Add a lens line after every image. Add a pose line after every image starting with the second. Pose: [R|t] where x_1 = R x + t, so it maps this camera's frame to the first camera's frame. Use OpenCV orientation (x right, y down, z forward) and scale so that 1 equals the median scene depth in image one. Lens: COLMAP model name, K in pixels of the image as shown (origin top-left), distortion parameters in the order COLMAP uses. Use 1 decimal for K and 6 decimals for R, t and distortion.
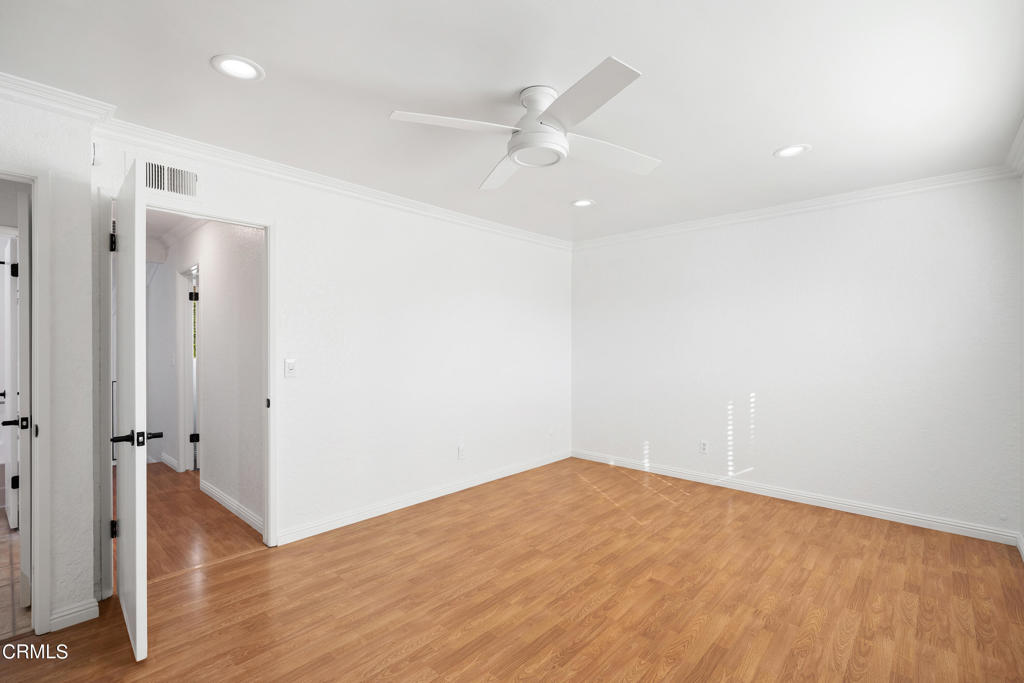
lens RADIAL K [[464.3, 0, 510.5], [0, 464.3, 344.7], [0, 0, 1]] dist [0.001146, -0.000542]
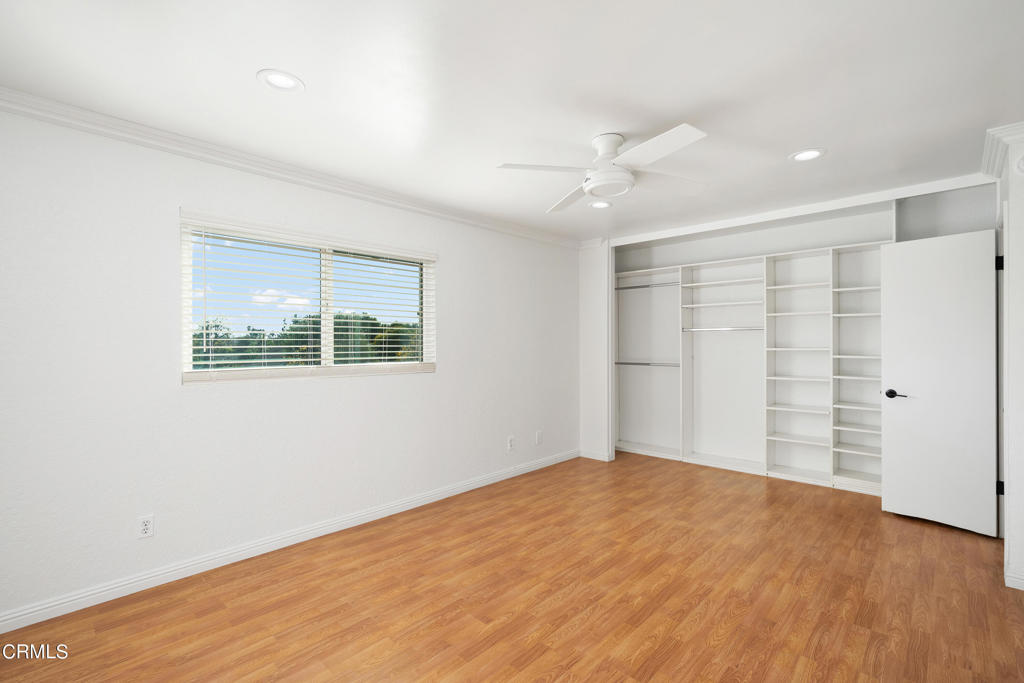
lens RADIAL K [[464.3, 0, 513.7], [0, 464.3, 341.9], [0, 0, 1]] dist [0.001146, -0.000542]
pose [[-0.999977, 0.003691, 0.005716, 0.269083], [0.003710, 0.999987, 0.003373, -0.007889], [-0.005704, 0.003395, -0.999978, 1.993290]]
